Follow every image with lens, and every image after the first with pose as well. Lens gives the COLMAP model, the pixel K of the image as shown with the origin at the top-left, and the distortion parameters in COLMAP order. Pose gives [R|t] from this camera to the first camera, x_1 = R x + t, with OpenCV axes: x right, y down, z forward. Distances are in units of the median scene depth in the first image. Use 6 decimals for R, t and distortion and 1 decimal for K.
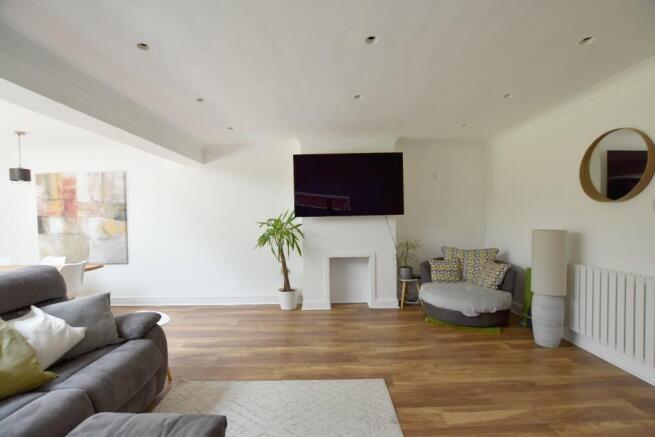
lens RADIAL K [[290.1, 0, 327.8], [0, 290.1, 220.0], [0, 0, 1]] dist [-0.024380, 0.001612]
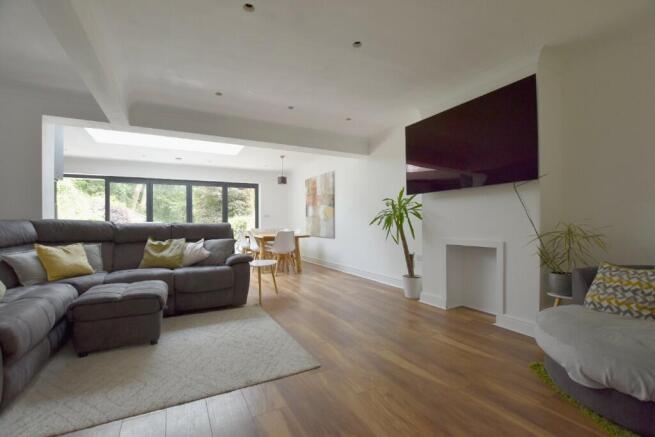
lens RADIAL K [[290.1, 0, 328.2], [0, 290.1, 221.0], [0, 0, 1]] dist [-0.024380, 0.001612]
pose [[0.472372, 0.013404, -0.881297, 0.546101], [-0.011244, 0.999895, 0.009181, 0.062071], [0.881327, 0.005573, 0.472473, 0.344145]]
